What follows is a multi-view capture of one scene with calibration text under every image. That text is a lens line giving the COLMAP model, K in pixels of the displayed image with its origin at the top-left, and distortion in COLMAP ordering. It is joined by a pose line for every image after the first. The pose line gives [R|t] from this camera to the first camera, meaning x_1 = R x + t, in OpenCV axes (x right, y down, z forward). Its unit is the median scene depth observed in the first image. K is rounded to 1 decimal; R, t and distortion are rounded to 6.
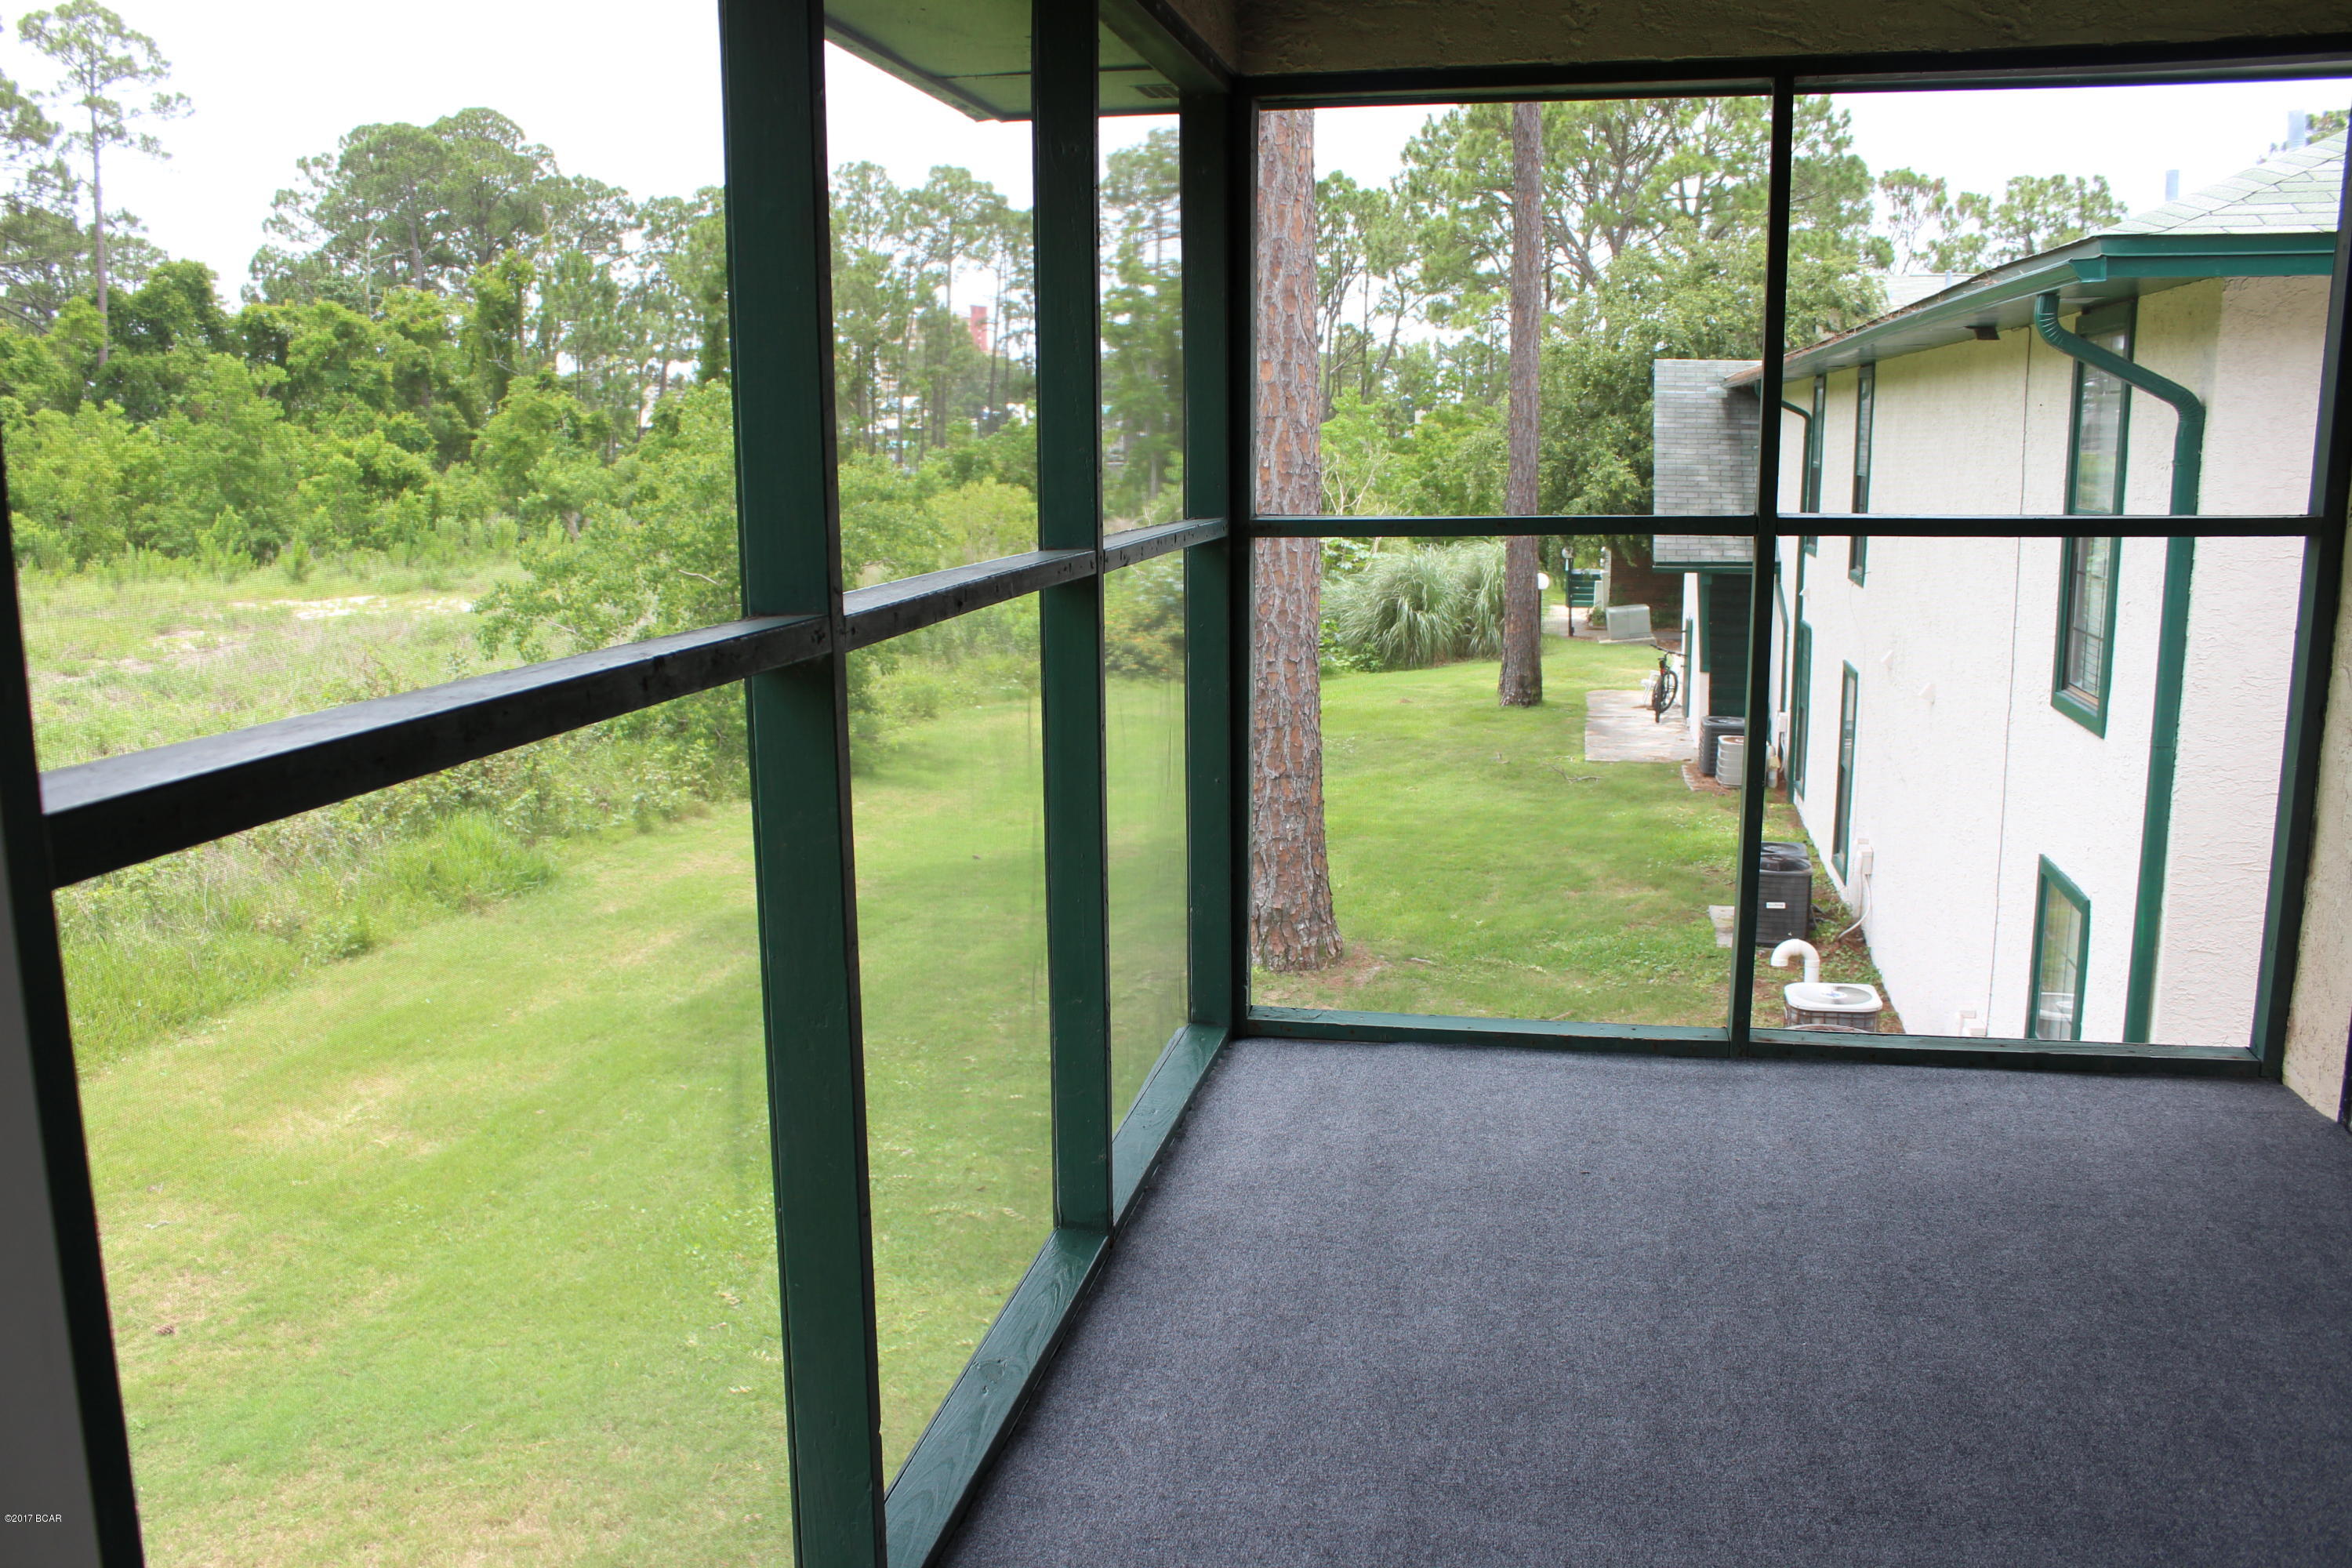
lens RADIAL K [[1955.5, 0, 1123.0], [0, 1955.5, 771.7], [0, 0, 1]] dist [-0.150305, 0.129718]
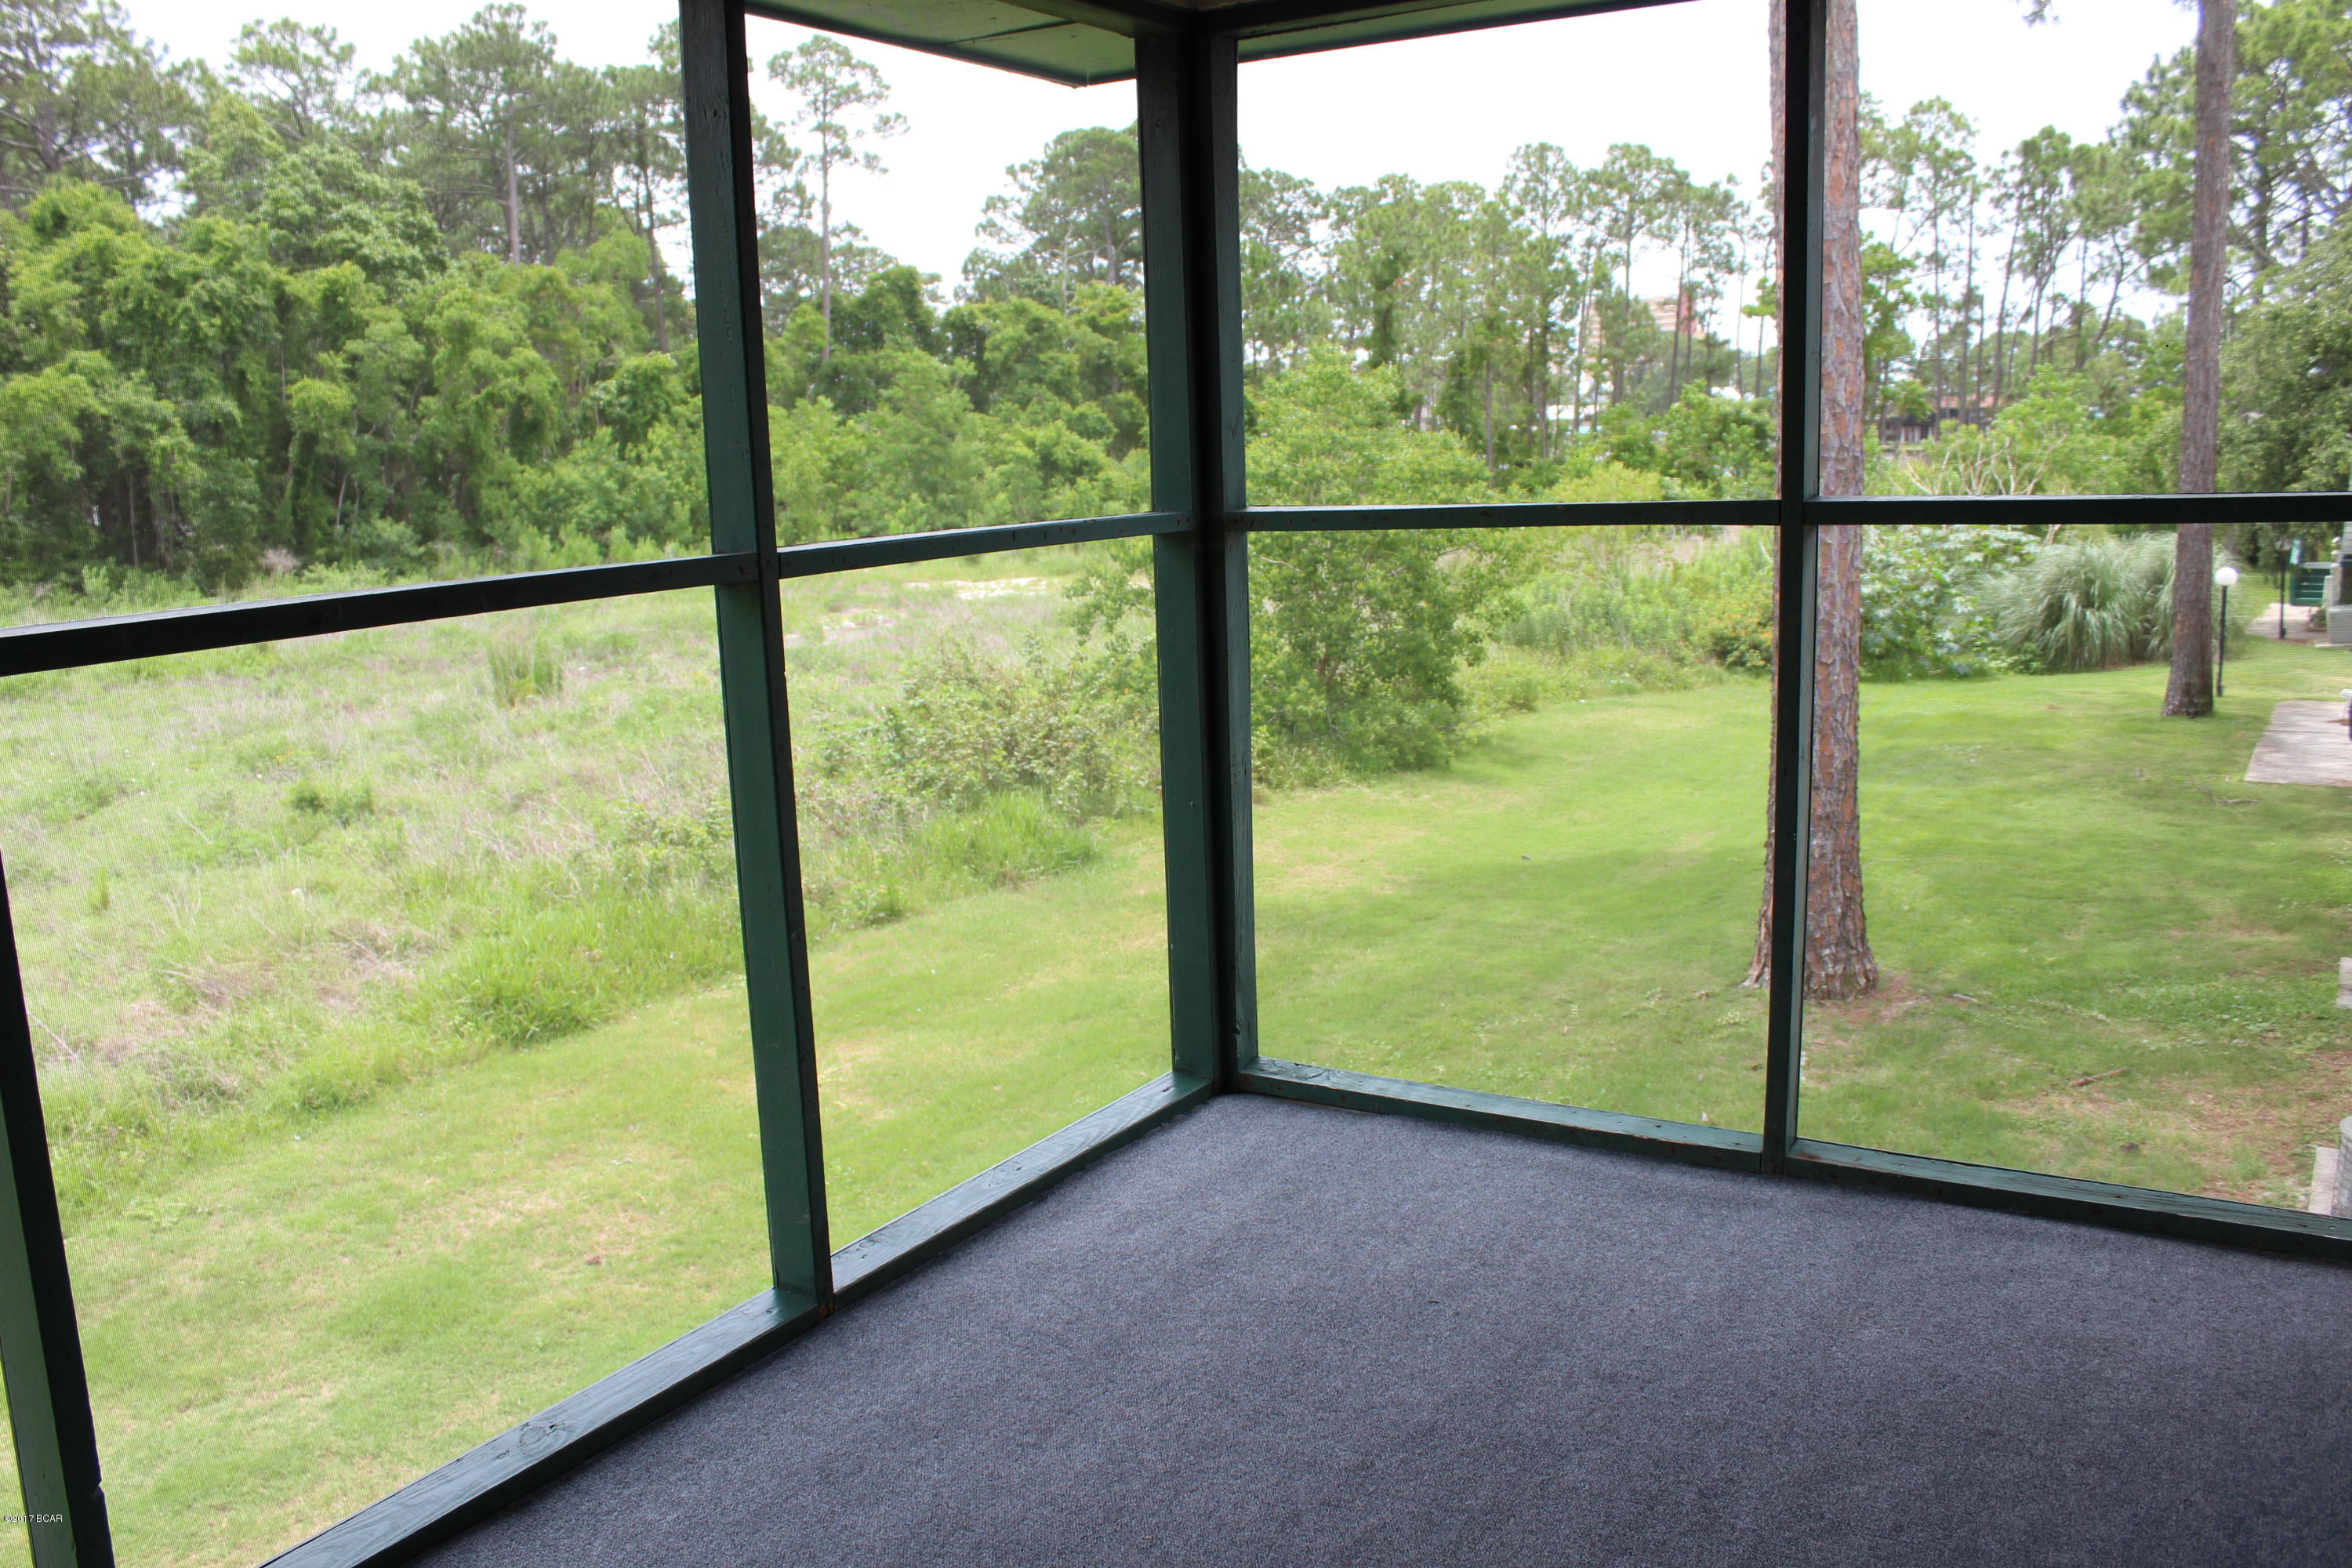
lens RADIAL K [[1955.5, 0, 1141.7], [0, 1955.5, 783.8], [0, 0, 1]] dist [-0.150305, 0.129718]
pose [[0.940848, 0.038989, -0.336579, 0.077338], [-0.034647, 0.999221, 0.018901, -0.004700], [0.337054, -0.006122, 0.941466, 0.036630]]
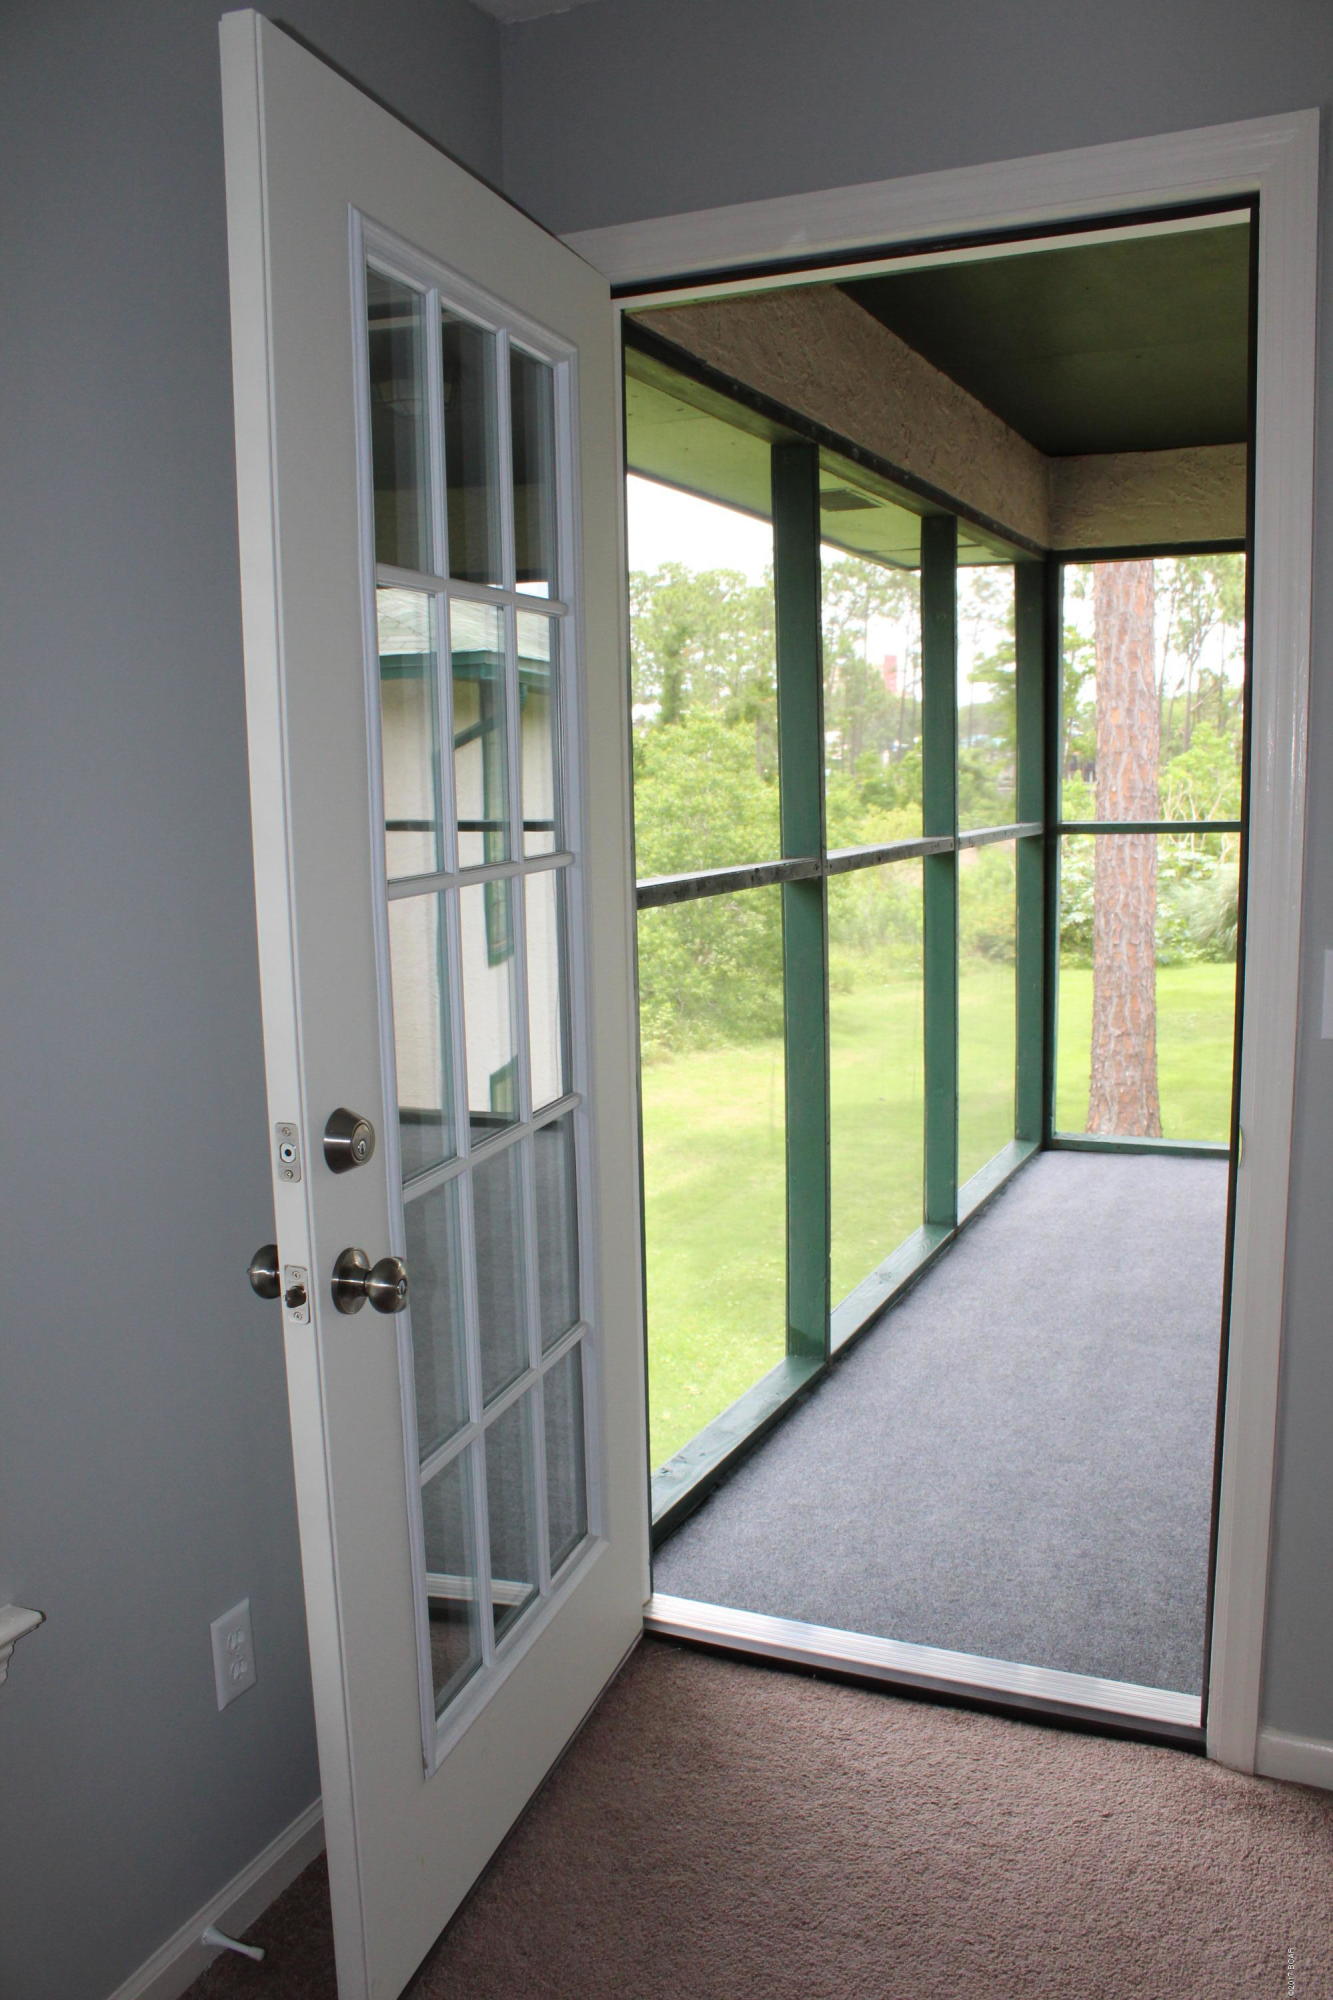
lens RADIAL K [[1662.8, 0, 666.9], [0, 1662.8, 1019.0], [0, 0, 1]] dist [-0.150305, 0.129718]
pose [[0.978927, 0.018647, -0.203355, 0.006881], [-0.022461, 0.999612, -0.016465, 0.014486], [0.202969, 0.020685, 0.978967, -0.092263]]
